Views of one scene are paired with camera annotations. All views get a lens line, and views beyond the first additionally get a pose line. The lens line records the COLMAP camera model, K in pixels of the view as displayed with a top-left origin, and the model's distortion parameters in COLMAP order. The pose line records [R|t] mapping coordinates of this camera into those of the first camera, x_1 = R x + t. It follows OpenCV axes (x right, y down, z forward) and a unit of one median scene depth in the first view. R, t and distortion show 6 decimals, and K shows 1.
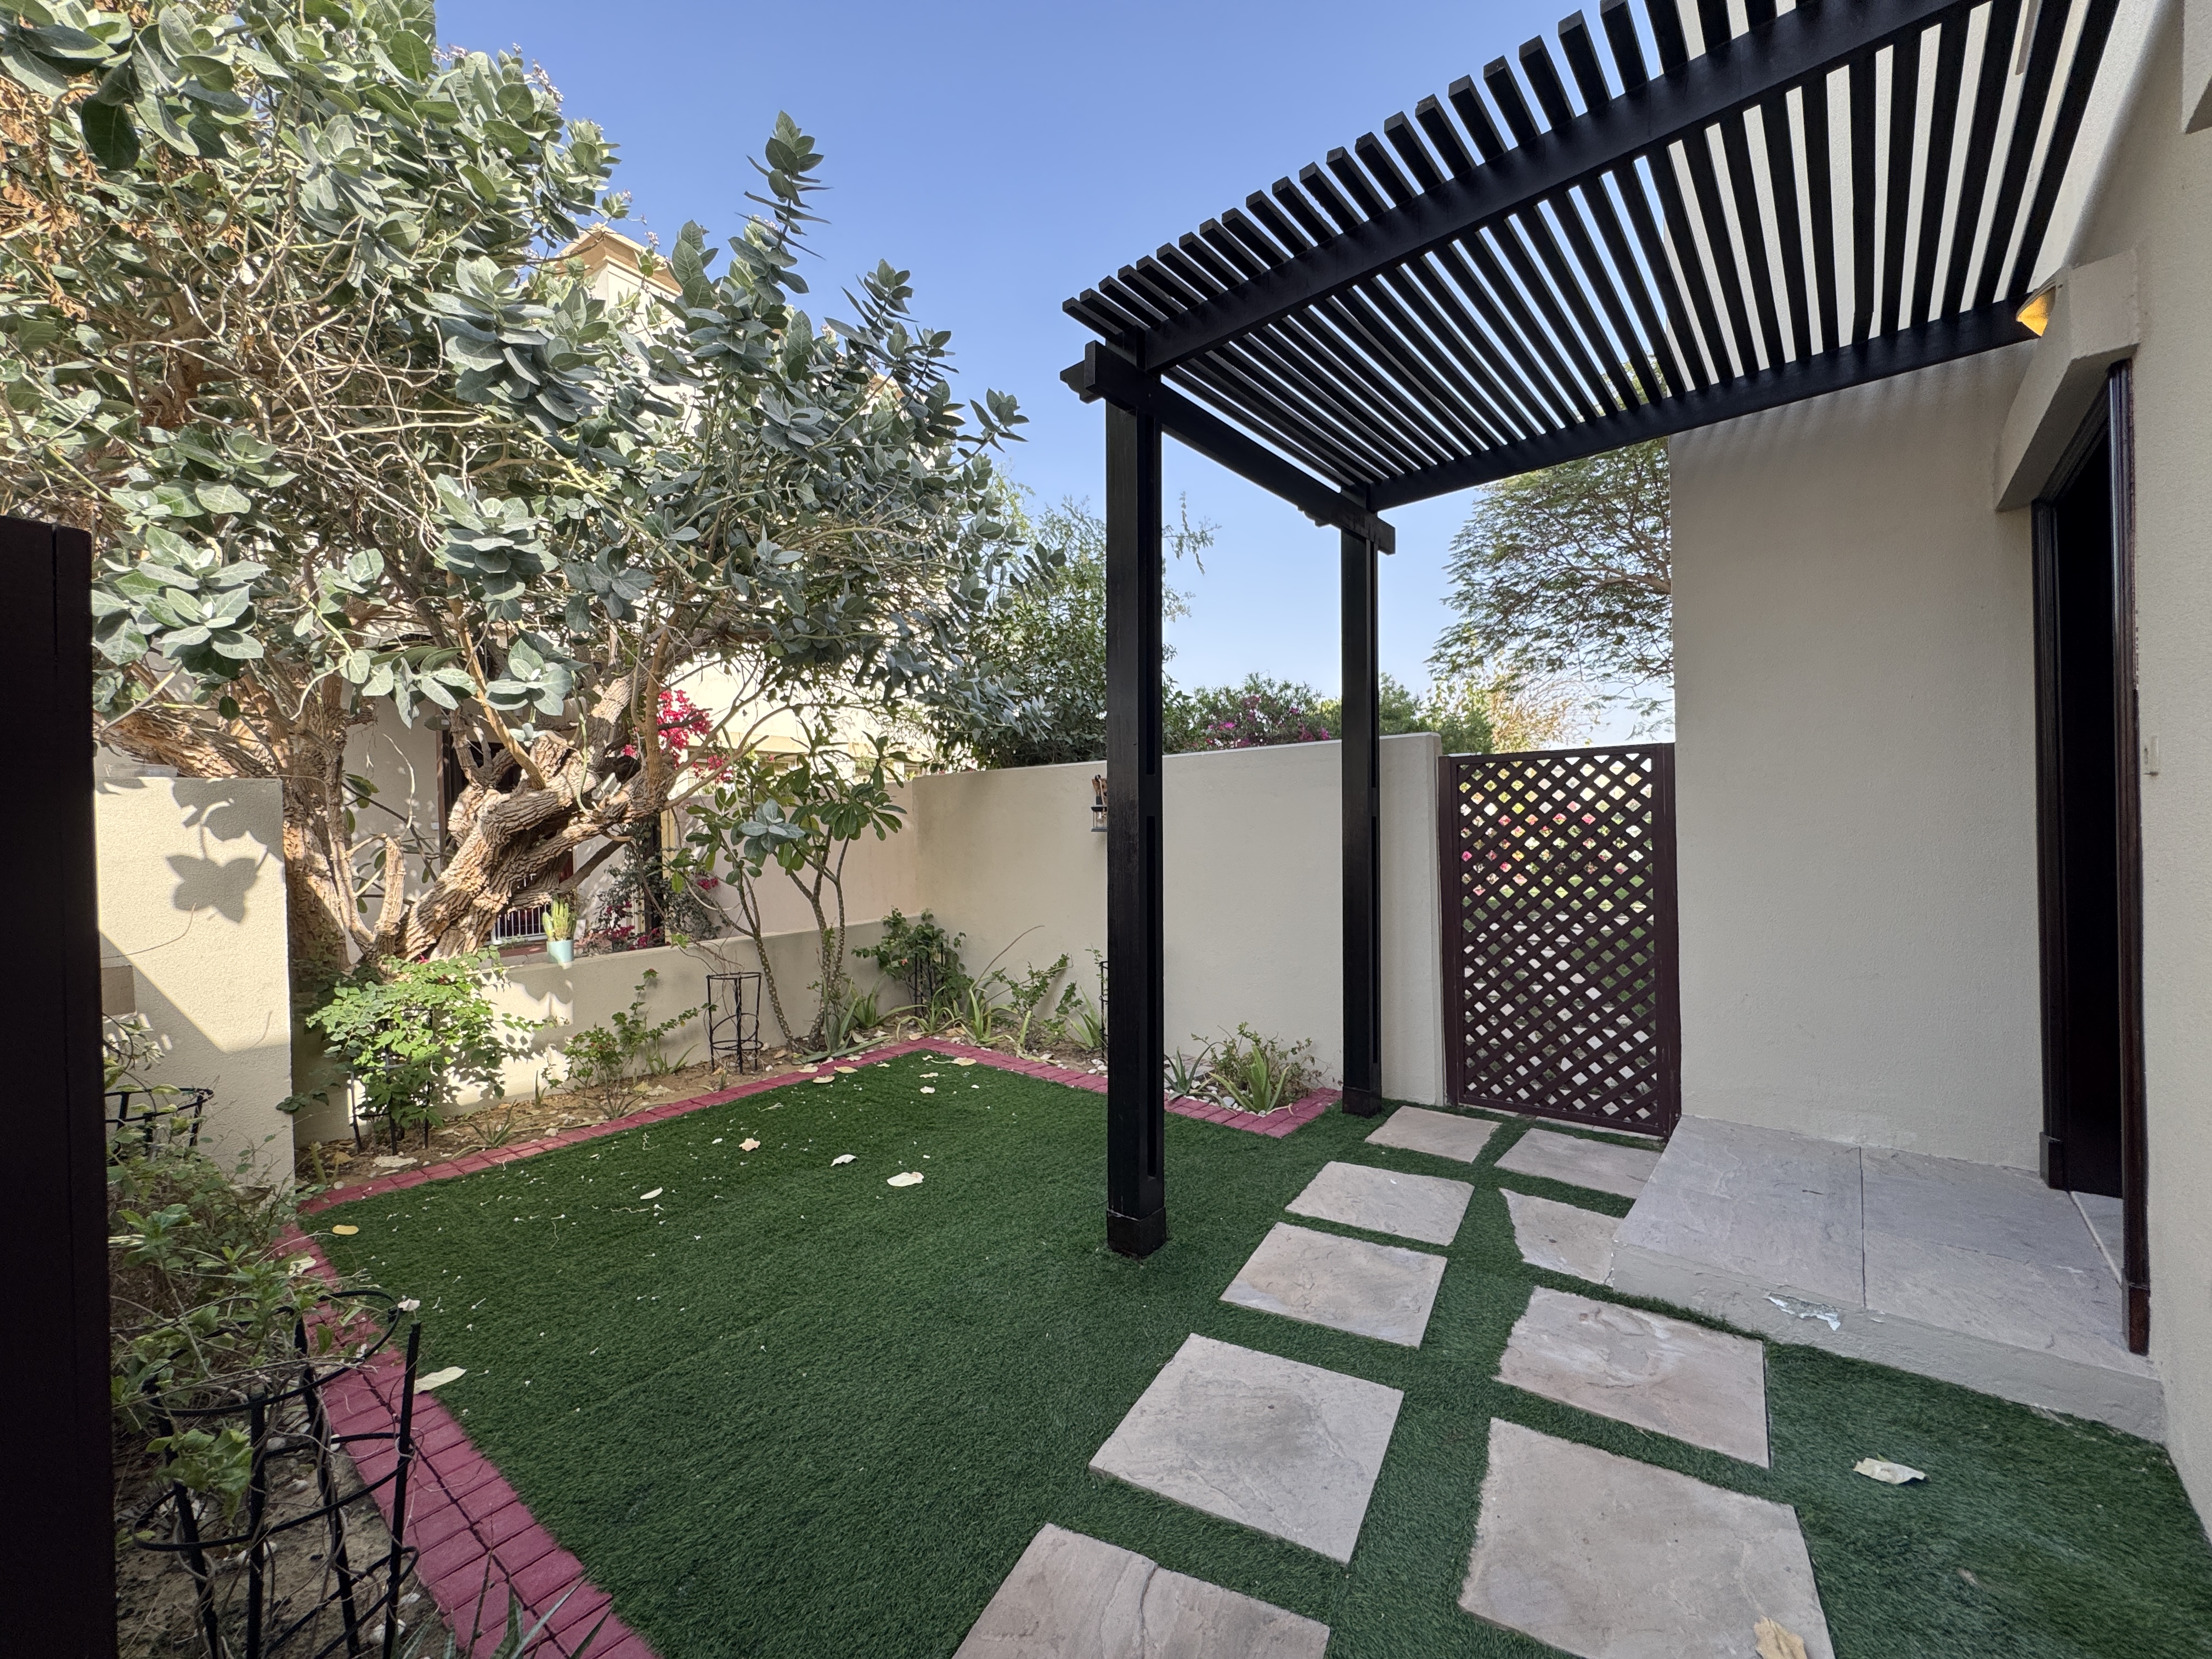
lens RADIAL K [[887.2, 0, 1106.0], [0, 887.2, 829.5], [0, 0, 1]] dist [0.000998, 0.000319]
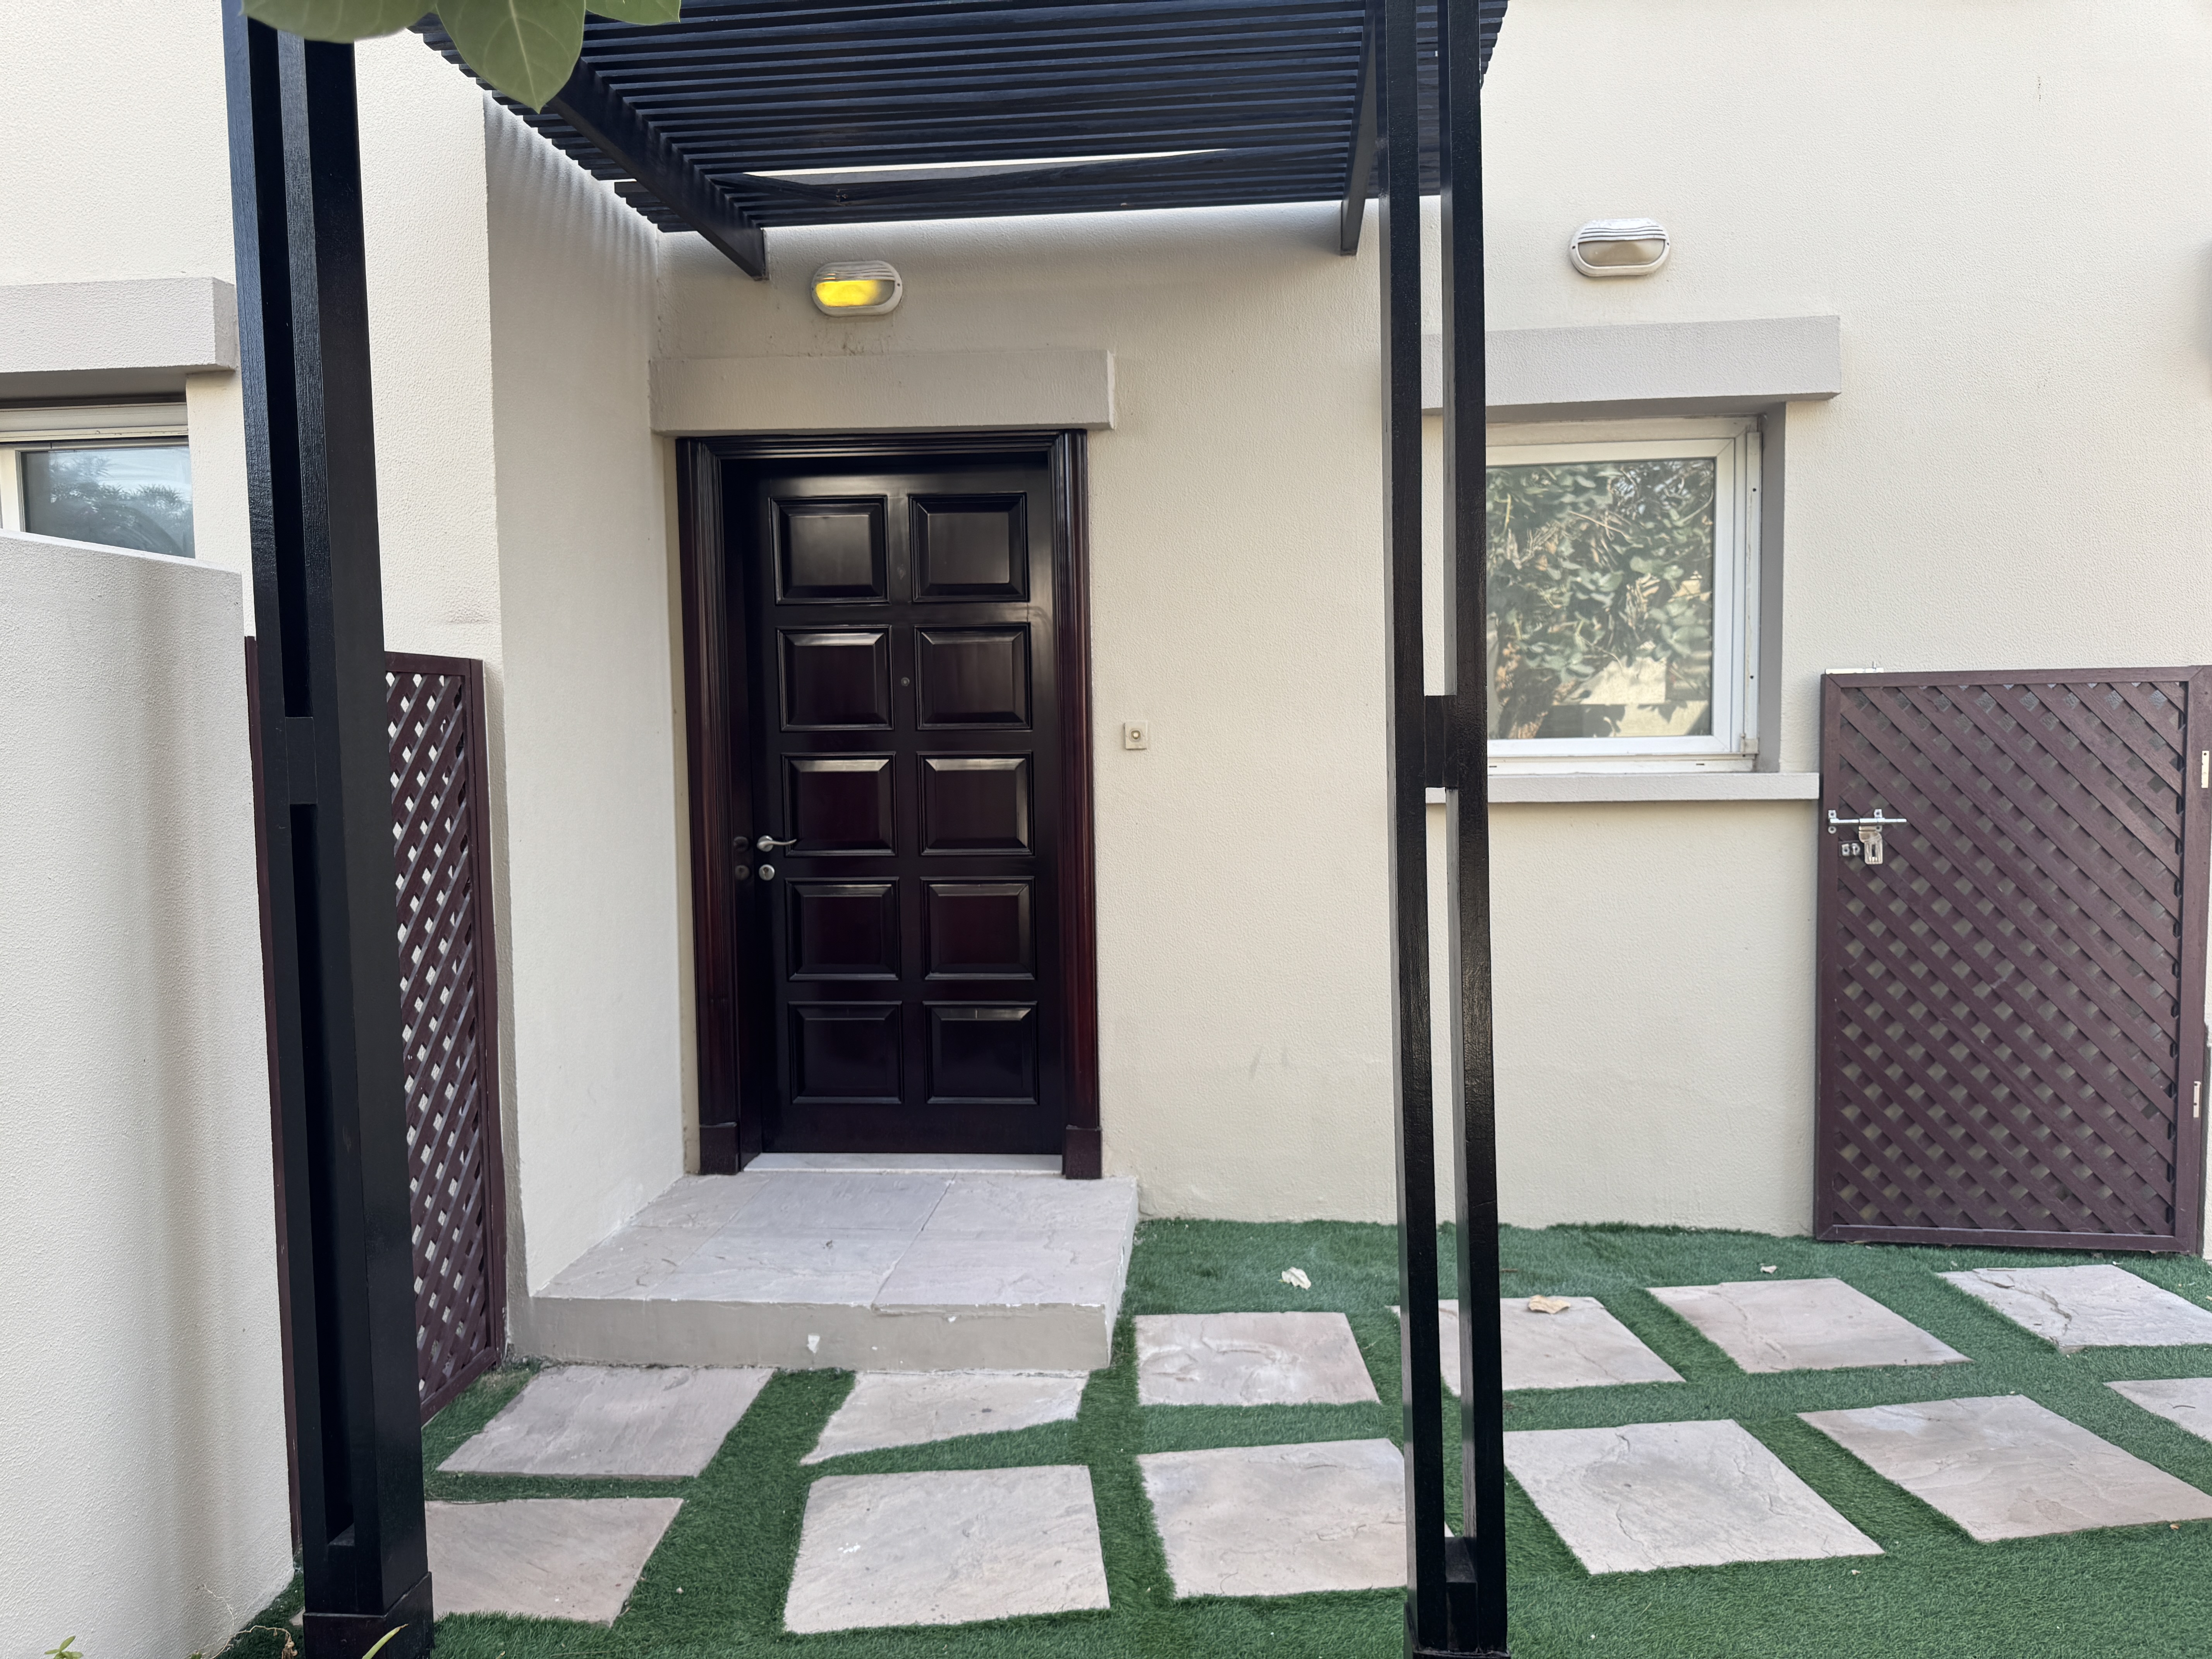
lens RADIAL K [[1545.8, 0, 1106.0], [0, 1545.8, 829.5], [0, 0, 1]] dist [0.003585, 0.001622]
pose [[-0.568983, -0.027494, 0.821890, -0.533794], [0.029320, 0.998127, 0.053687, -0.045156], [-0.821827, 0.054644, -0.567111, 1.634023]]
